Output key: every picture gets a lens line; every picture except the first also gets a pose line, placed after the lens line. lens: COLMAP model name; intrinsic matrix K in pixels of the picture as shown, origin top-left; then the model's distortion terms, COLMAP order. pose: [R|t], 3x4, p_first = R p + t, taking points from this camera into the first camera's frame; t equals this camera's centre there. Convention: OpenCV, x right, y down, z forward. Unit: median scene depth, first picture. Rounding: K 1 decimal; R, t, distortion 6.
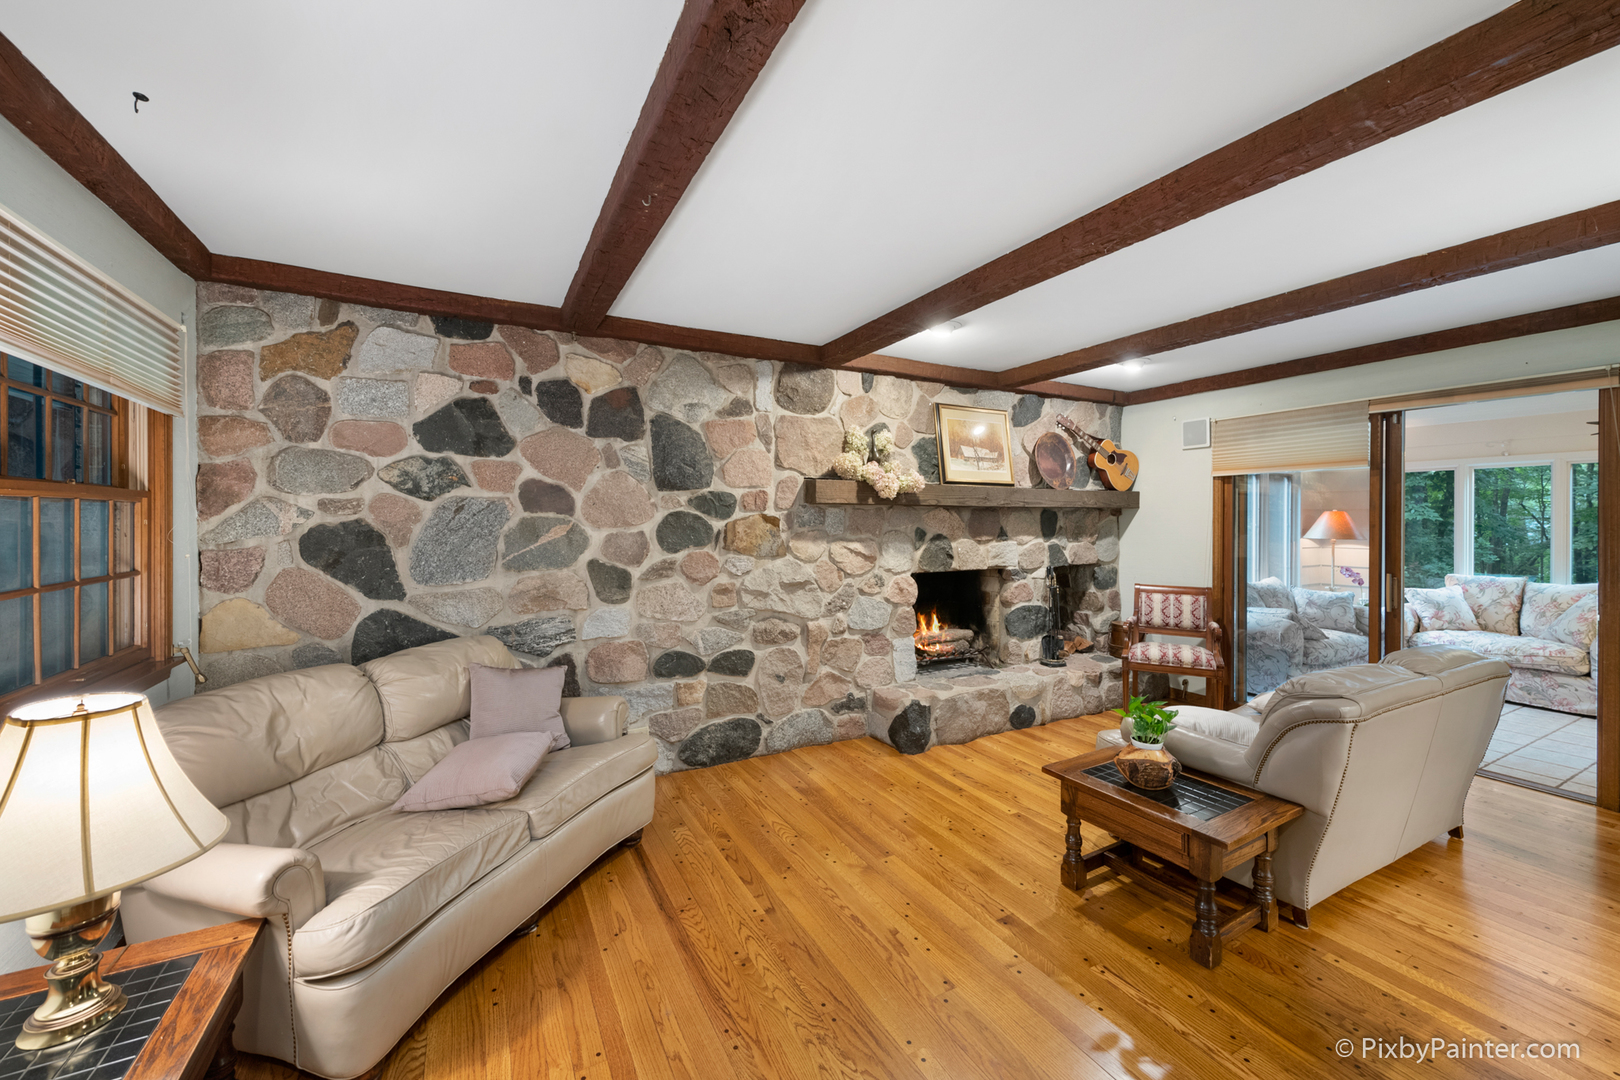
lens RADIAL K [[640.2, 0, 813.6], [0, 640.2, 527.4], [0, 0, 1]] dist [0.004360, -0.003100]
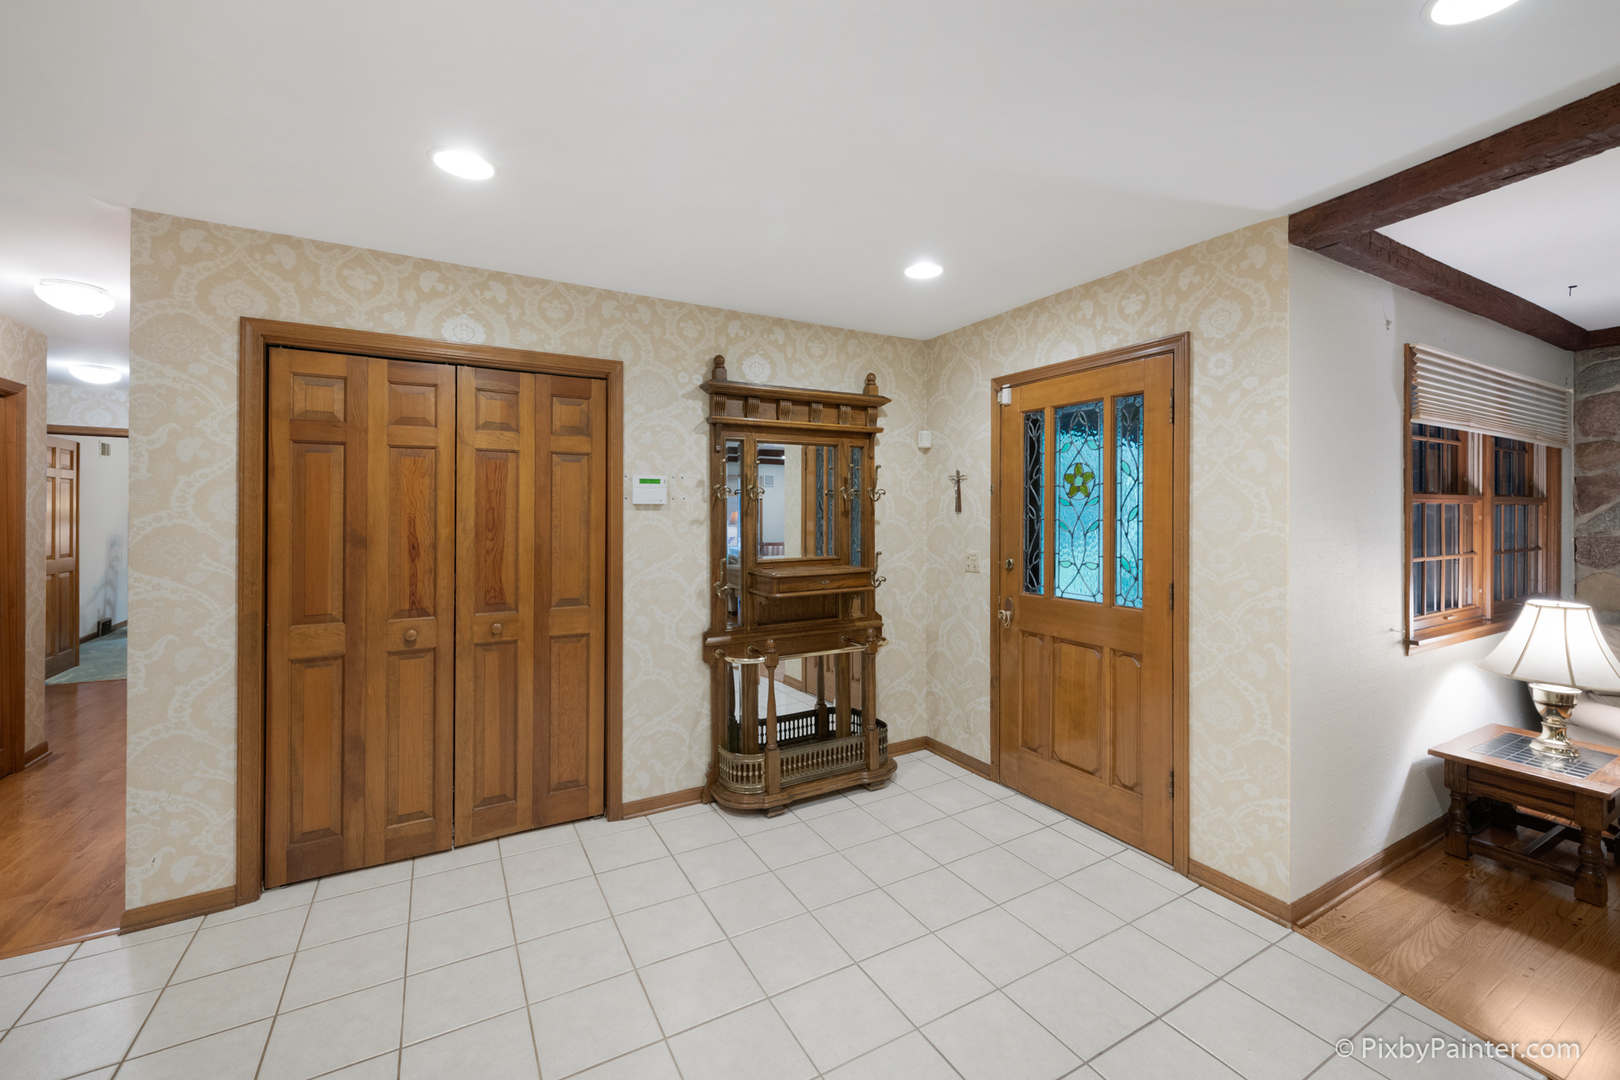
lens RADIAL K [[640.2, 0, 786.8], [0, 640.2, 521.1], [0, 0, 1]] dist [0.004360, -0.003100]
pose [[-0.003939, 0.001661, -0.999991, 0.492289], [-0.007586, 0.999970, 0.001691, 0.010745], [0.999963, 0.007593, -0.003926, -0.771593]]
